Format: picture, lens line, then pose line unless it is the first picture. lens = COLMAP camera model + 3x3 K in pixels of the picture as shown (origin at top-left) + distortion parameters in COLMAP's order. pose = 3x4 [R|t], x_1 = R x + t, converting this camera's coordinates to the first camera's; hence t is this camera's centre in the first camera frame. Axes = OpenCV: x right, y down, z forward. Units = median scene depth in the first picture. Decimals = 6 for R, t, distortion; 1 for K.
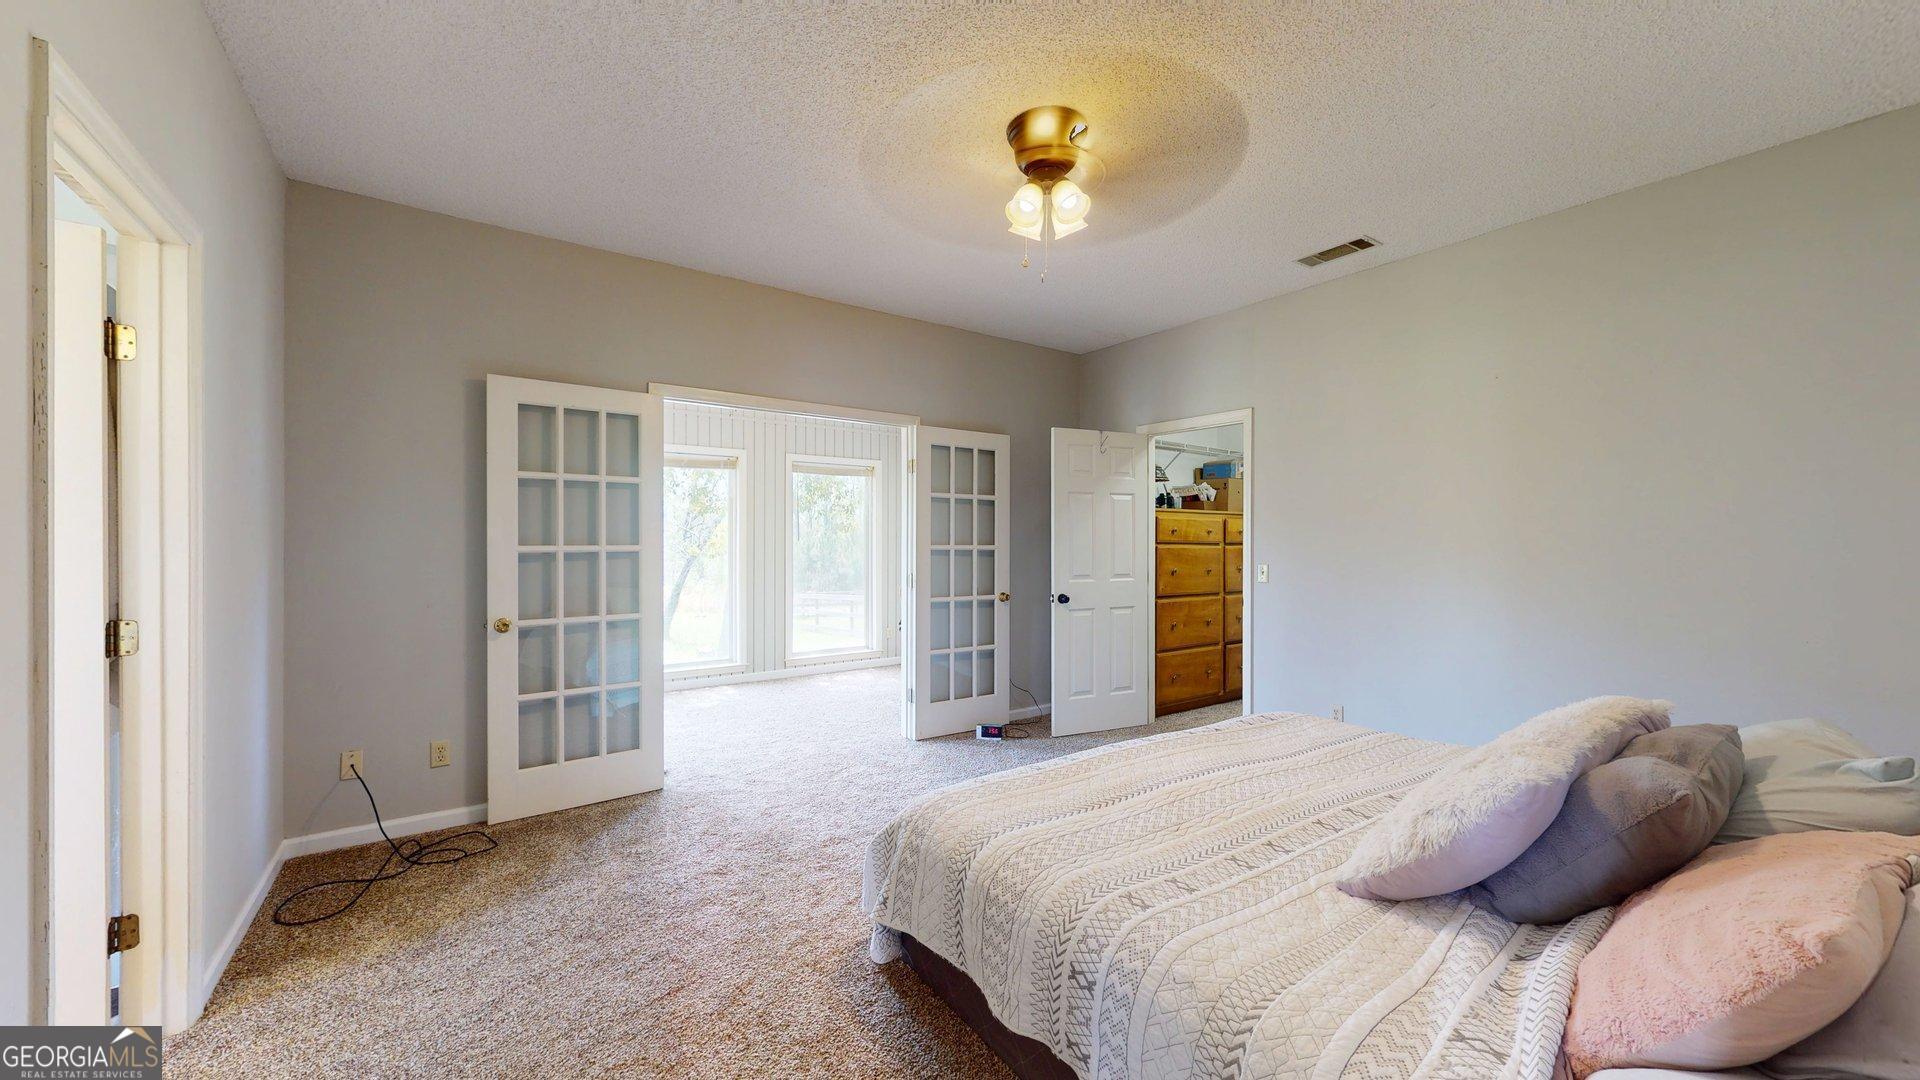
lens RADIAL K [[704.1, 0, 968.4], [0, 704.1, 548.2], [0, 0, 1]] dist [-0.000036, 0.000078]
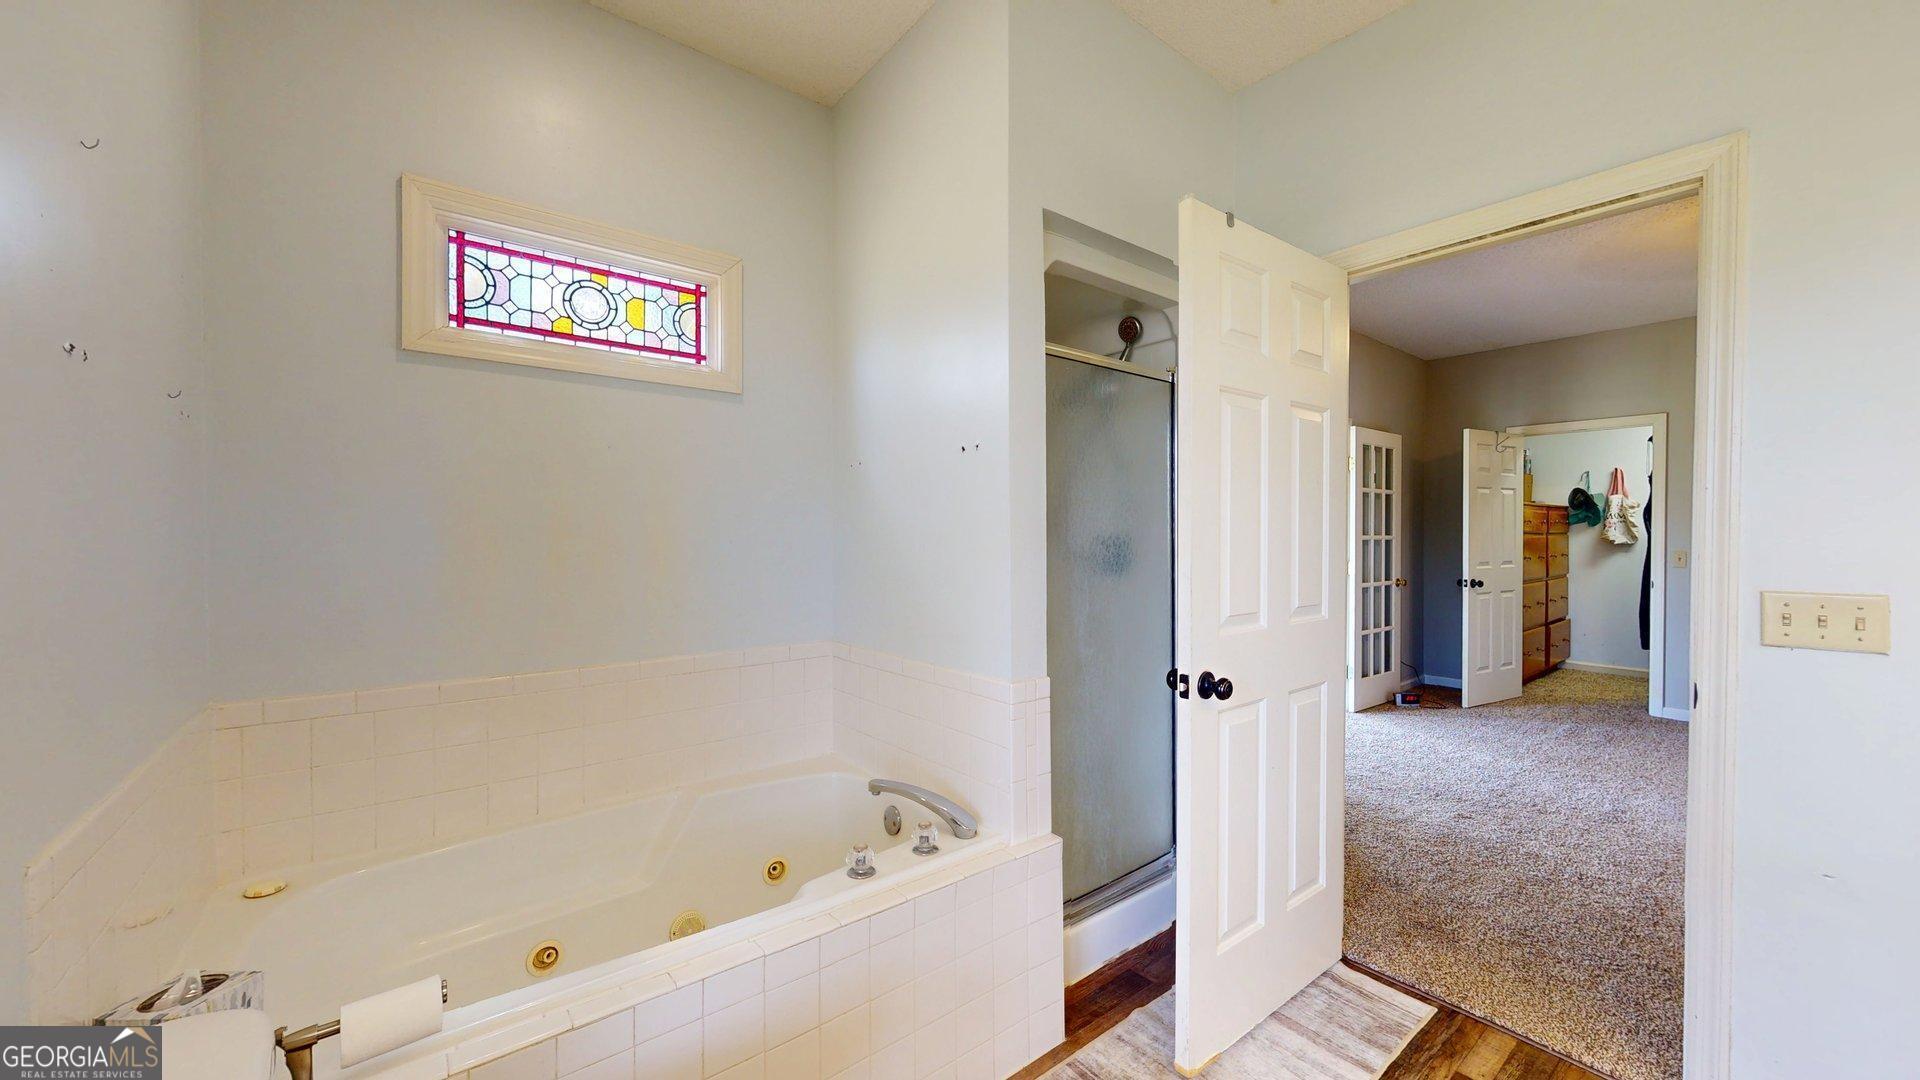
lens RADIAL K [[704.1, 0, 962.3], [0, 704.1, 538.7], [0, 0, 1]] dist [-0.000036, 0.000078]
pose [[0.998575, -0.001382, 0.053344, -1.029798], [0.001496, 0.999997, -0.002103, 0.003037], [-0.053341, 0.002180, 0.998574, -0.093007]]
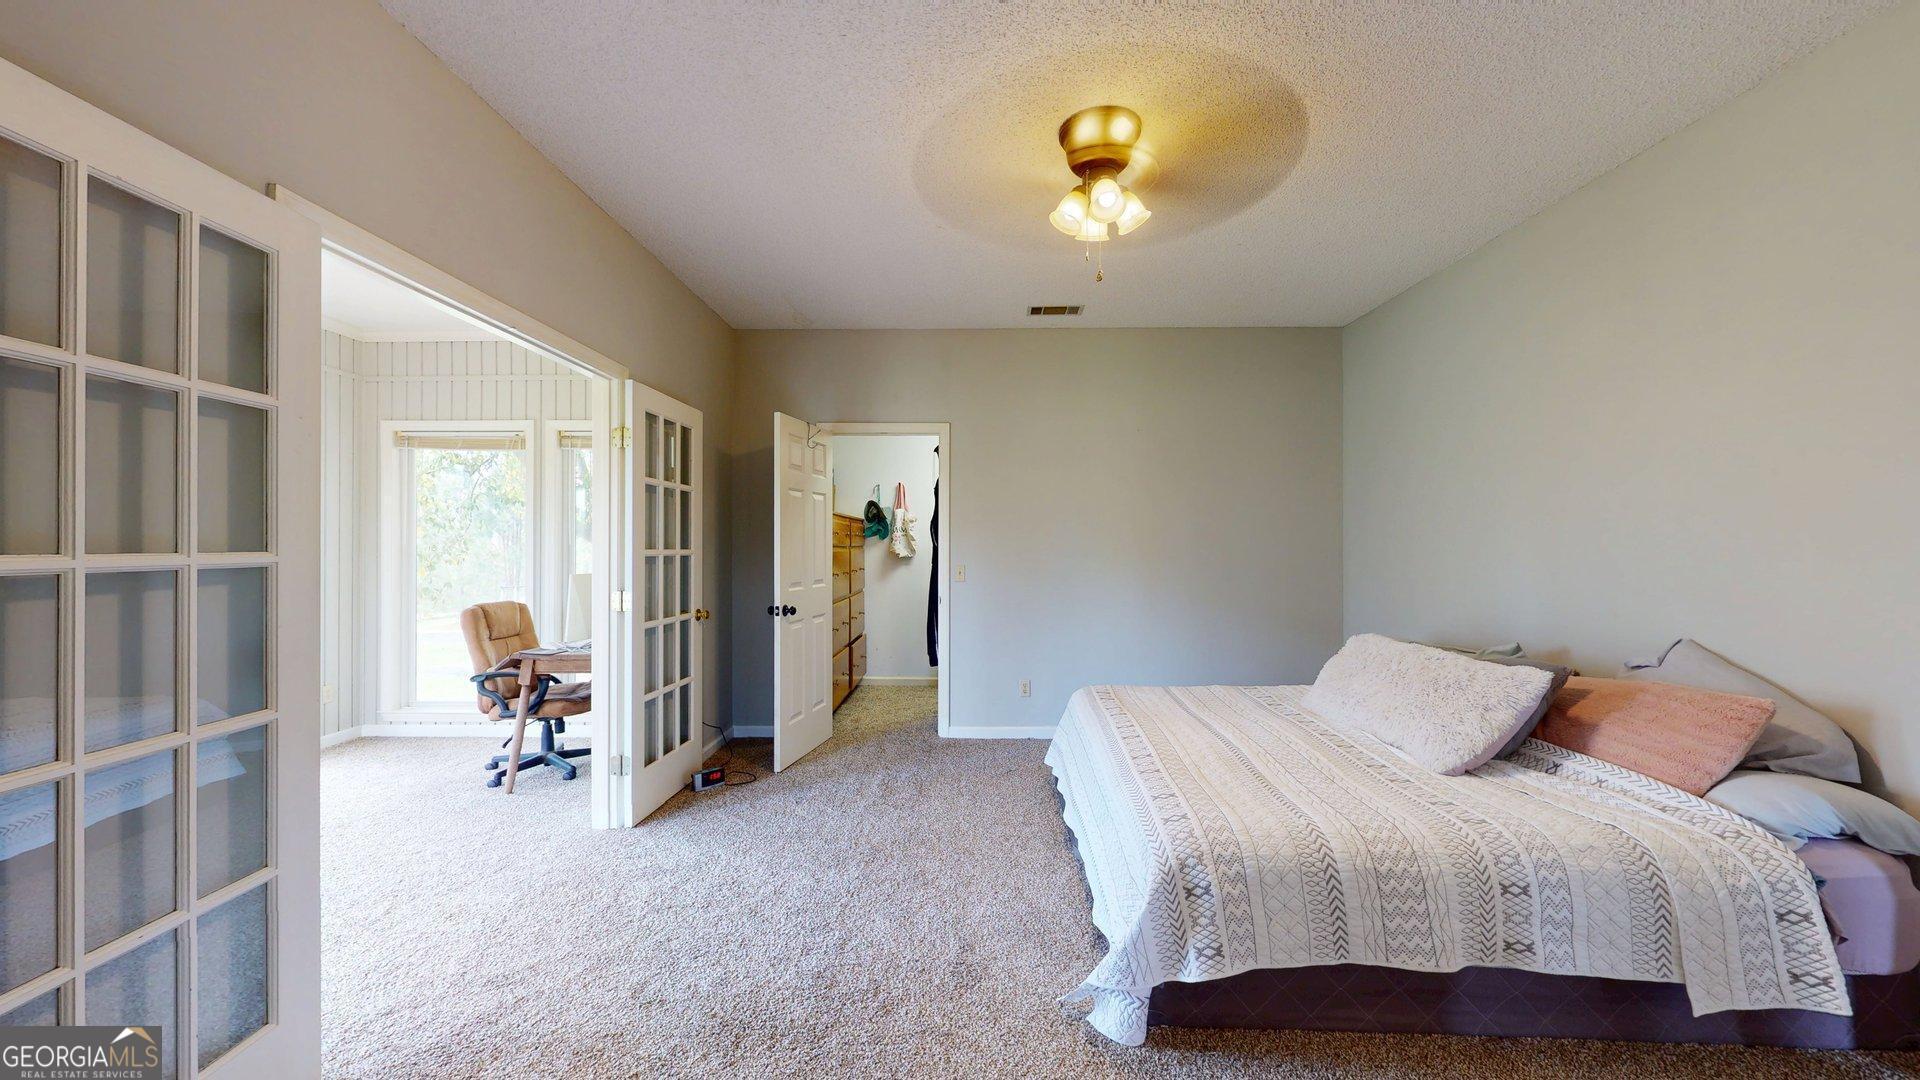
lens RADIAL K [[704.1, 0, 958.5], [0, 704.1, 545.8], [0, 0, 1]] dist [-0.000036, 0.000078]
pose [[0.598266, 0.000256, 0.801297, -0.612208], [0.006950, 0.999961, -0.005508, -0.003009], [-0.801267, 0.008864, 0.598241, 0.436547]]
